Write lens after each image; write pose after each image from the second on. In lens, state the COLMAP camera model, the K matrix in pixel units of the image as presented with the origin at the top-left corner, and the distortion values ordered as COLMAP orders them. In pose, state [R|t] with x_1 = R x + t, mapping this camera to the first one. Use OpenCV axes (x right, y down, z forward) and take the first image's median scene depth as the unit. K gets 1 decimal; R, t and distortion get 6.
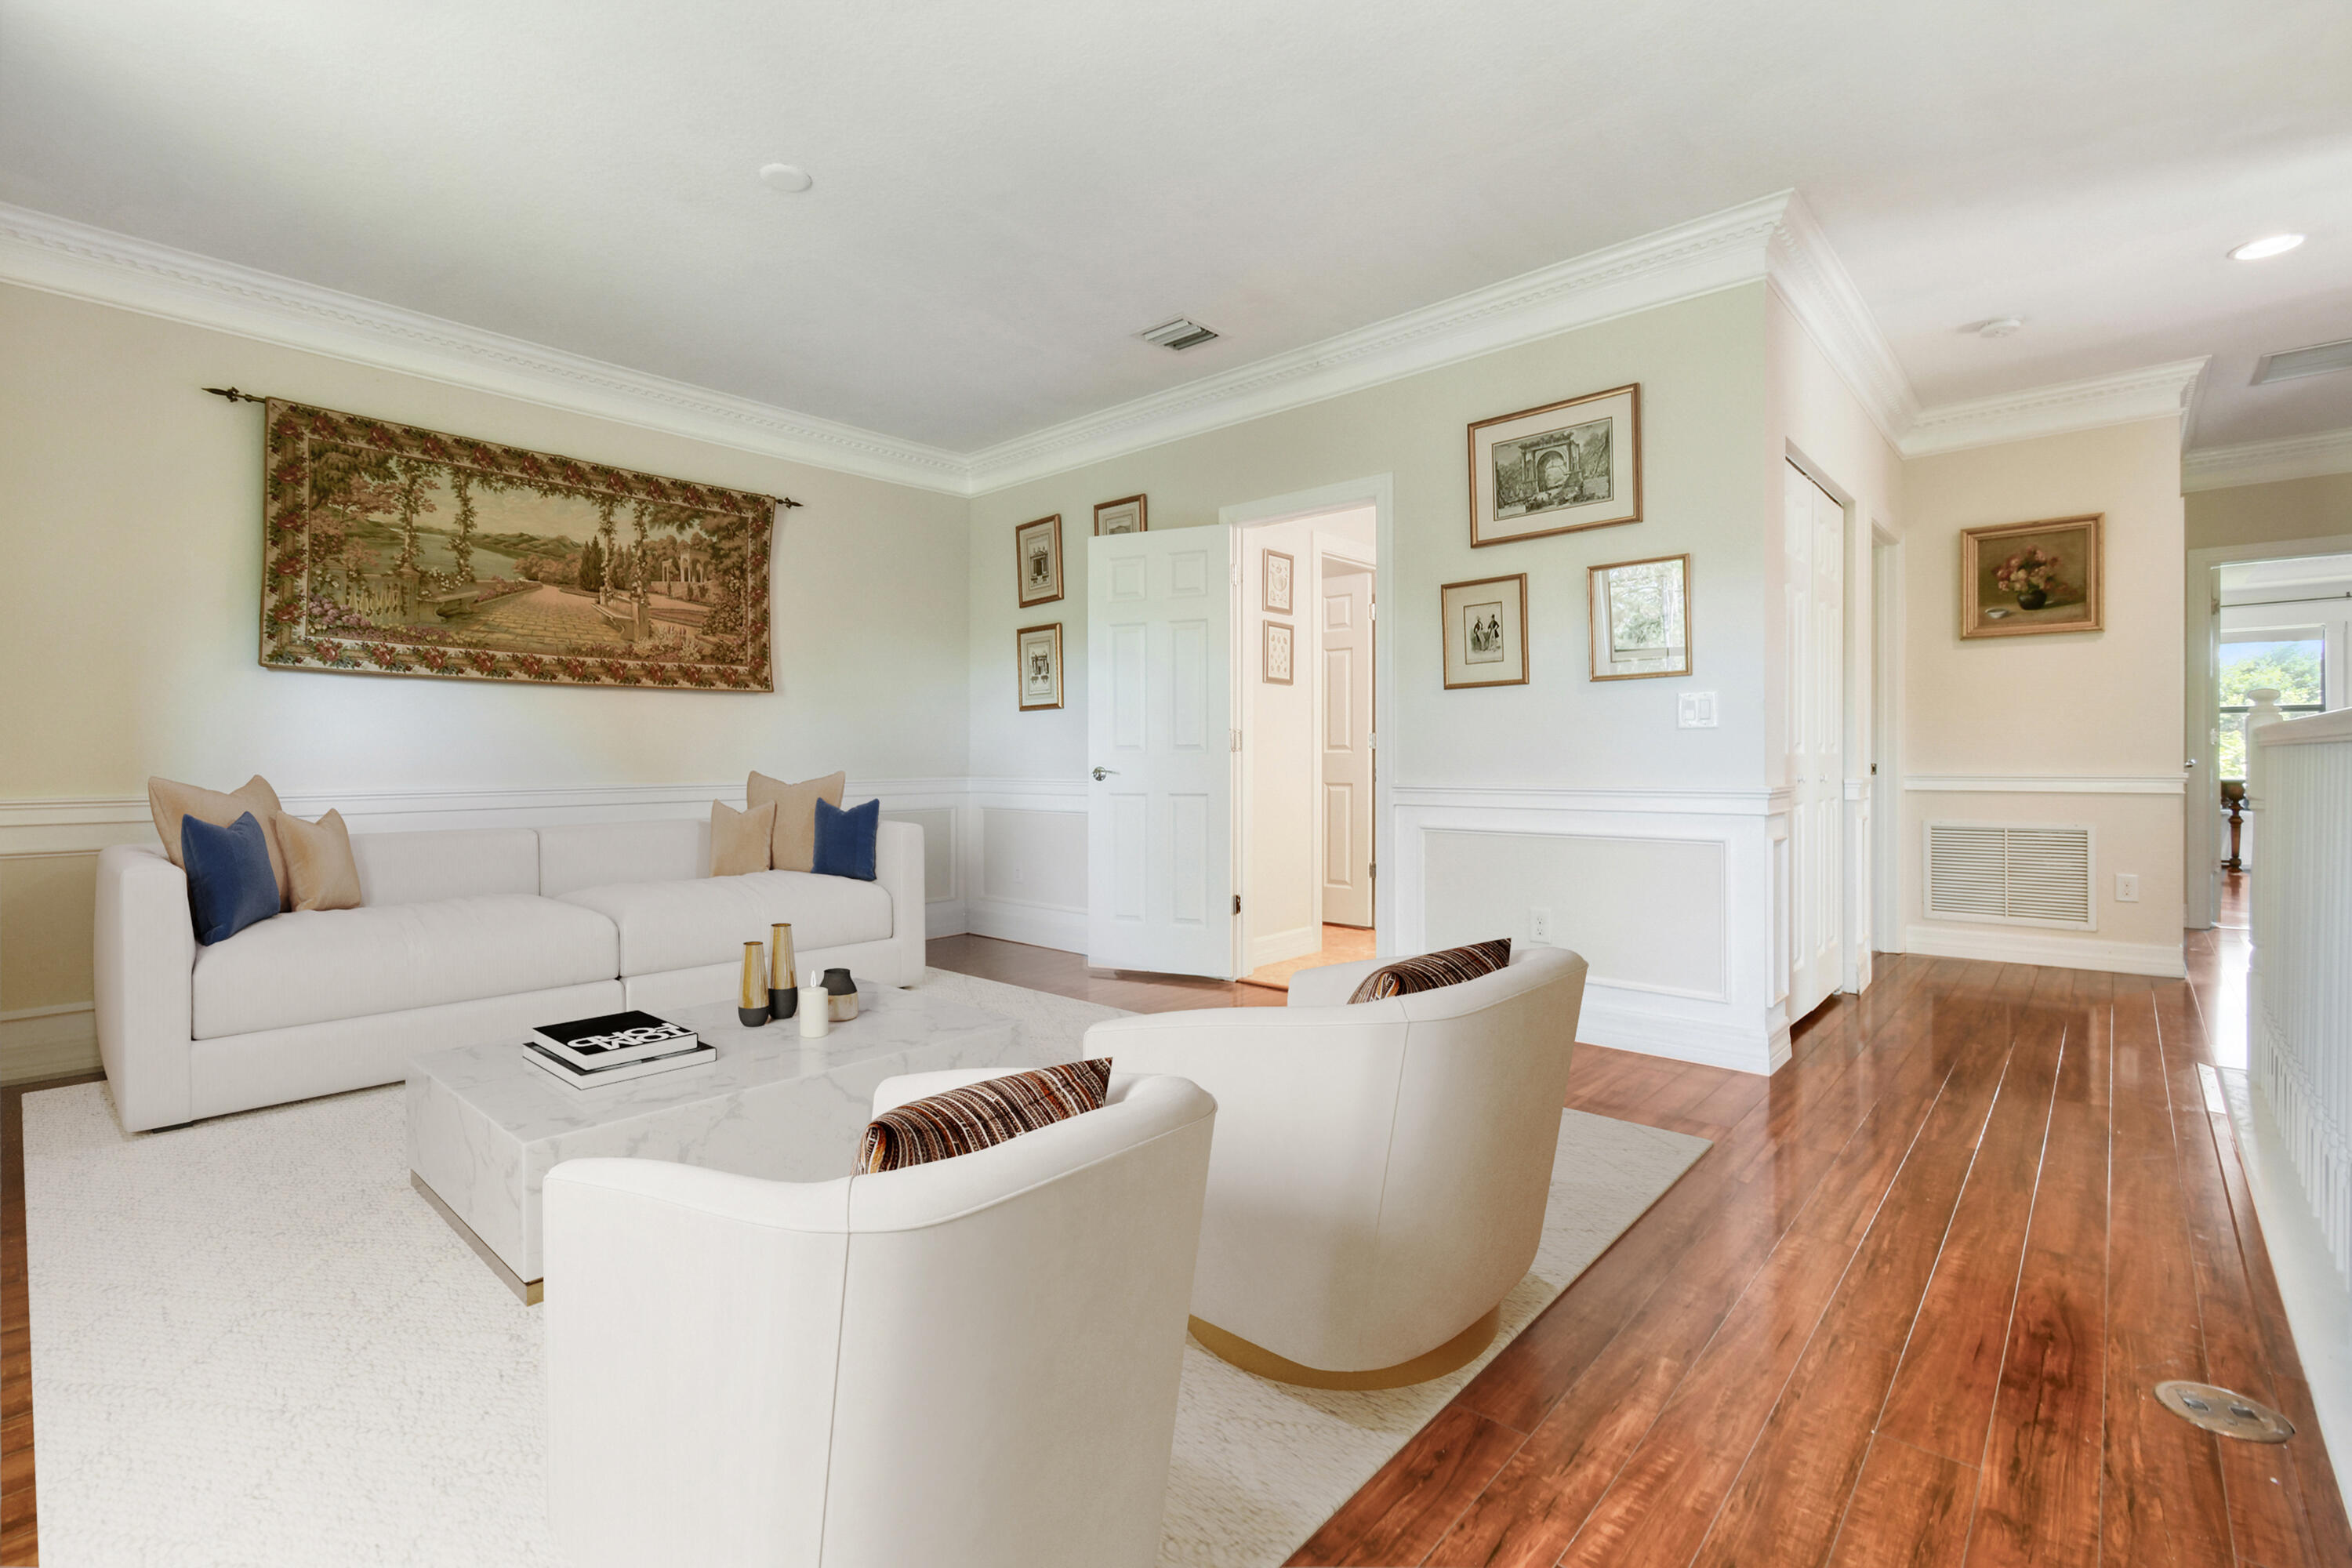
lens RADIAL K [[1056.7, 0, 1178.7], [0, 1056.7, 764.6], [0, 0, 1]] dist [0.008011, -0.000744]
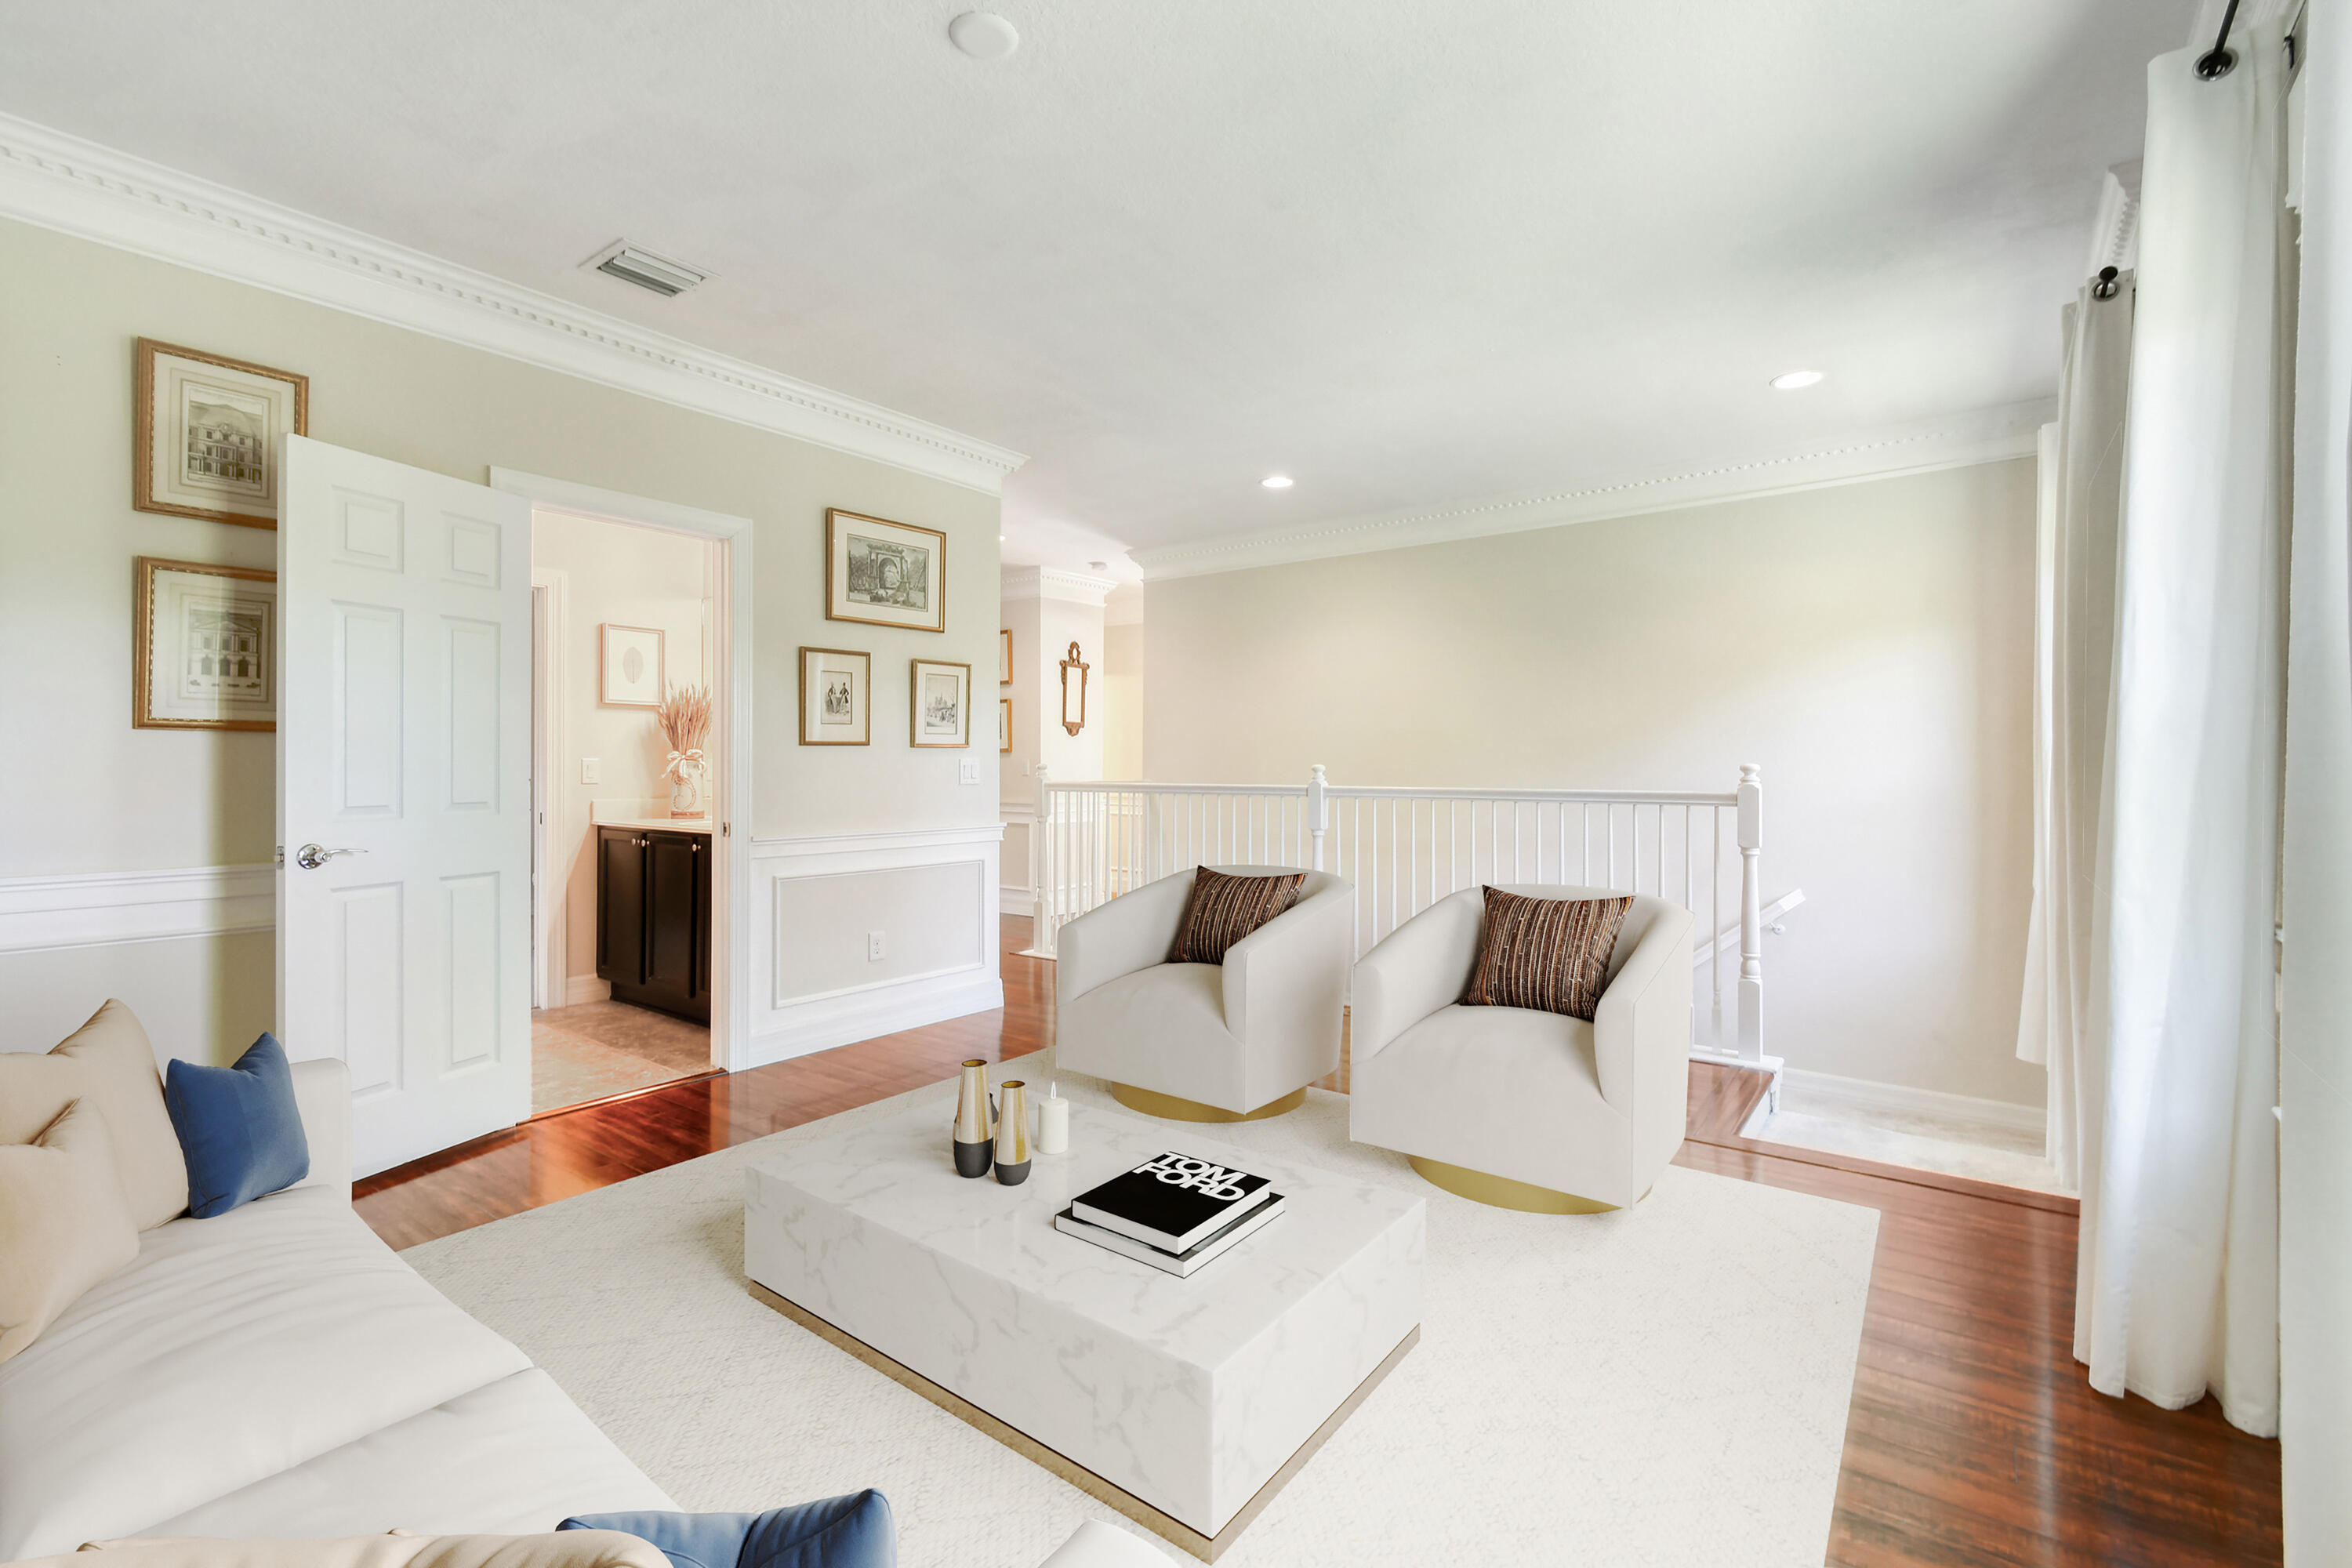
lens RADIAL K [[1056.7, 0, 1177.2], [0, 1056.7, 774.5], [0, 0, 1]] dist [0.008011, -0.000744]
pose [[-0.092884, -0.008388, 0.995642, -0.753491], [-0.003684, 0.999961, 0.008080, -0.046262], [-0.995670, -0.002918, -0.092912, 0.647626]]
